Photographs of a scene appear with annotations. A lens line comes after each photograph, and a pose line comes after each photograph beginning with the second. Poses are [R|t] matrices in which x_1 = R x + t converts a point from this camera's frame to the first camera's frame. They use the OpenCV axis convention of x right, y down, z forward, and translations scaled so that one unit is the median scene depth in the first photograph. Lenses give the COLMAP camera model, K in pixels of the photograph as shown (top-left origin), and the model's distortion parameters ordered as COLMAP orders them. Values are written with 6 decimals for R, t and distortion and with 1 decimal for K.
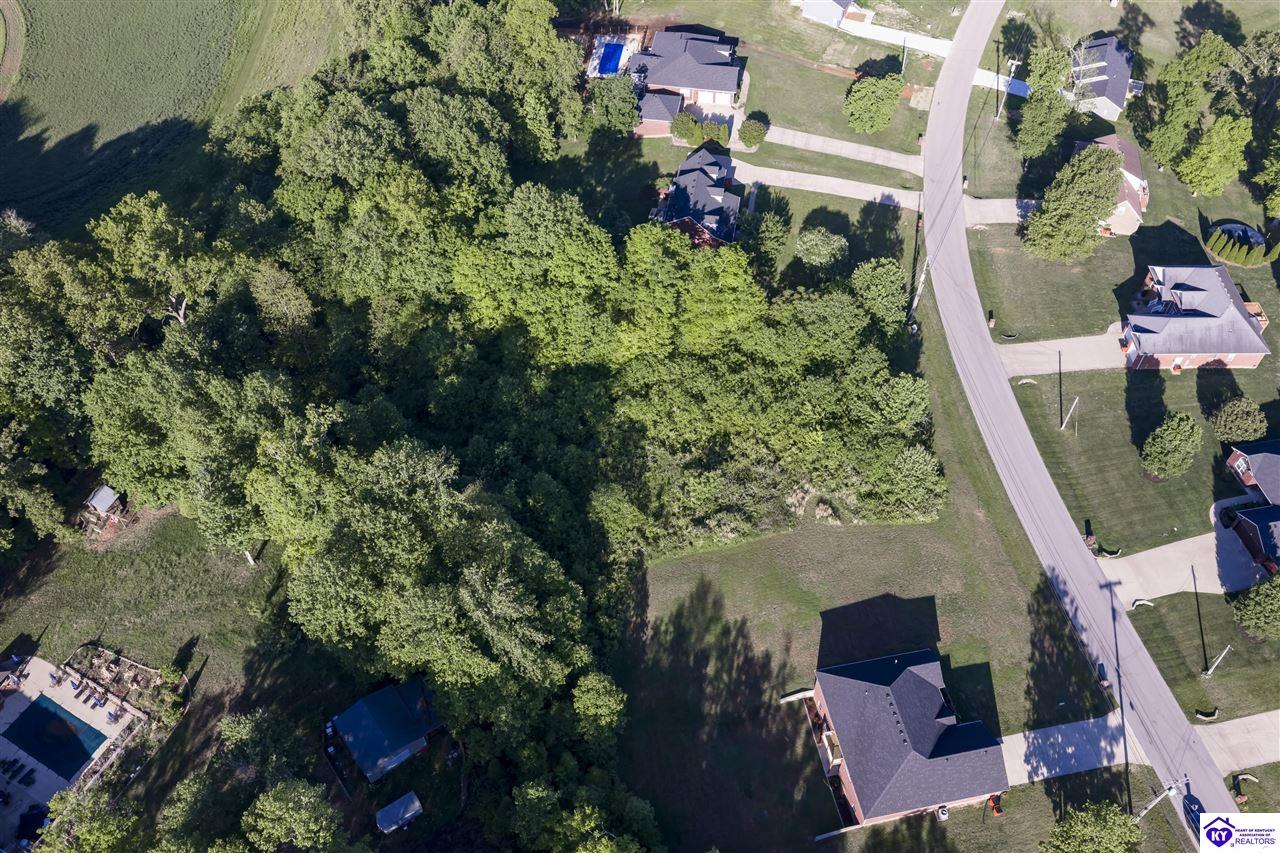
lens RADIAL K [[1052.5, 0, 643.8], [0, 1052.5, 424.7], [0, 0, 1]] dist [0.015583, -0.022630]
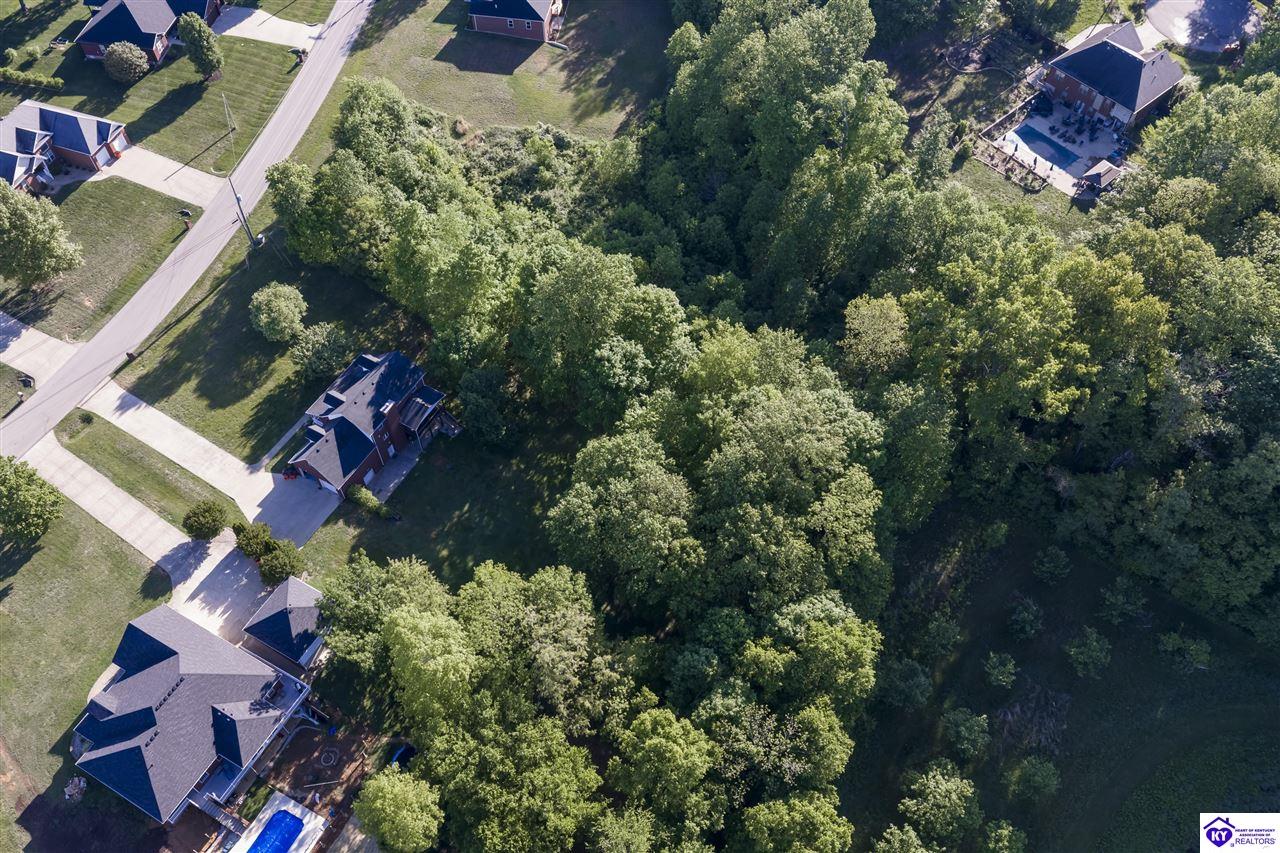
lens RADIAL K [[1052.5, 0, 643.8], [0, 1052.5, 424.7], [0, 0, 1]] dist [0.015583, -0.022630]
pose [[-0.938035, -0.284739, 0.197518, -0.351706], [0.266107, -0.226749, 0.936895, -1.031900], [-0.221983, 0.931402, 0.288469, 0.847696]]
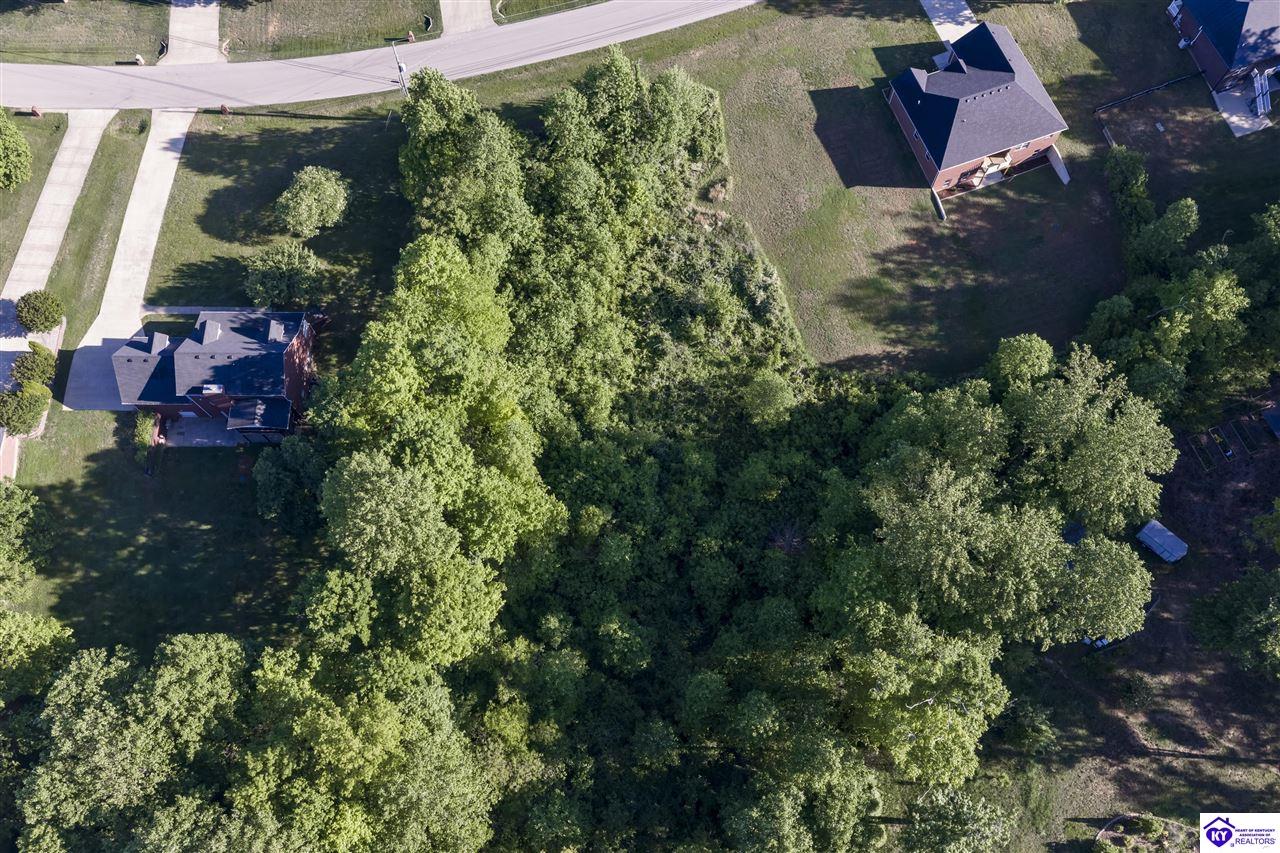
lens RADIAL K [[1052.5, 0, 643.8], [0, 1052.5, 424.7], [0, 0, 1]] dist [0.015583, -0.022630]
pose [[-0.159712, -0.927209, 0.338787, -0.295732], [0.765072, 0.100613, 0.636036, -0.493907], [-0.623824, 0.360779, 0.693312, 0.436276]]
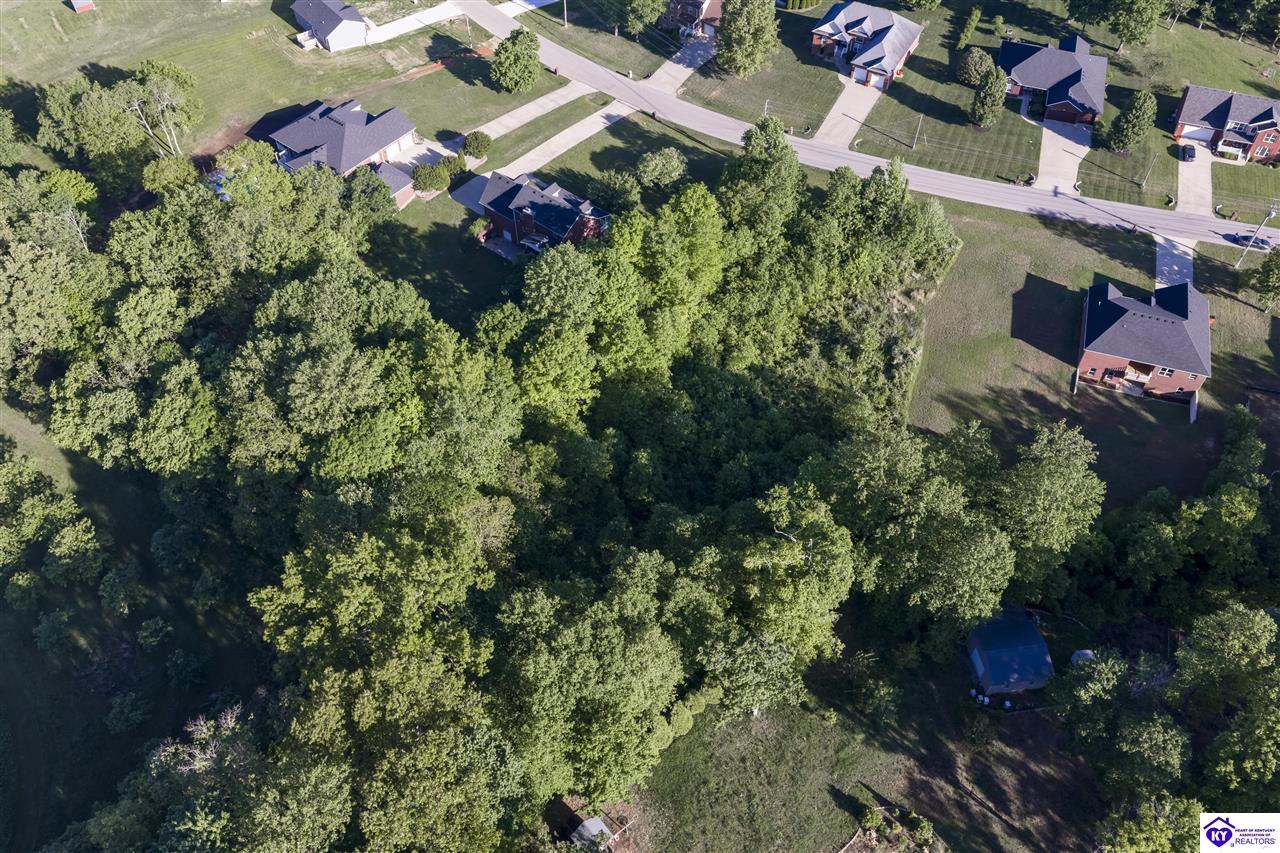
lens RADIAL K [[1052.5, 0, 643.8], [0, 1052.5, 424.7], [0, 0, 1]] dist [0.015583, -0.022630]
pose [[0.488988, -0.675686, 0.551669, -0.671301], [0.673542, 0.694347, 0.253424, -0.298003], [-0.554285, 0.247651, 0.794630, 0.248069]]
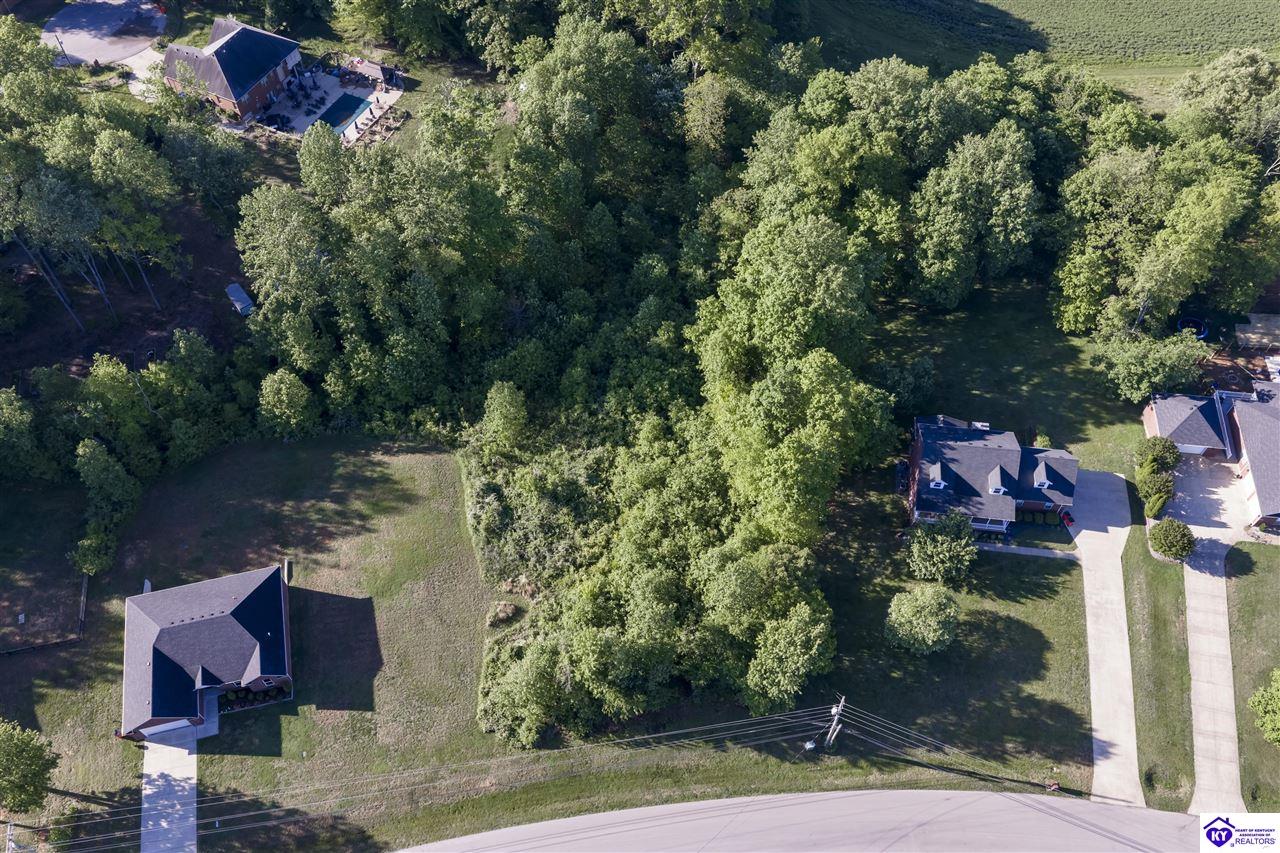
lens RADIAL K [[1052.5, 0, 643.8], [0, 1052.5, 424.7], [0, 0, 1]] dist [0.015583, -0.022630]
pose [[0.044988, 0.820539, -0.569817, 0.510595], [-0.773595, 0.389516, 0.499828, -0.473672], [0.632081, 0.418321, 0.652289, 0.396891]]
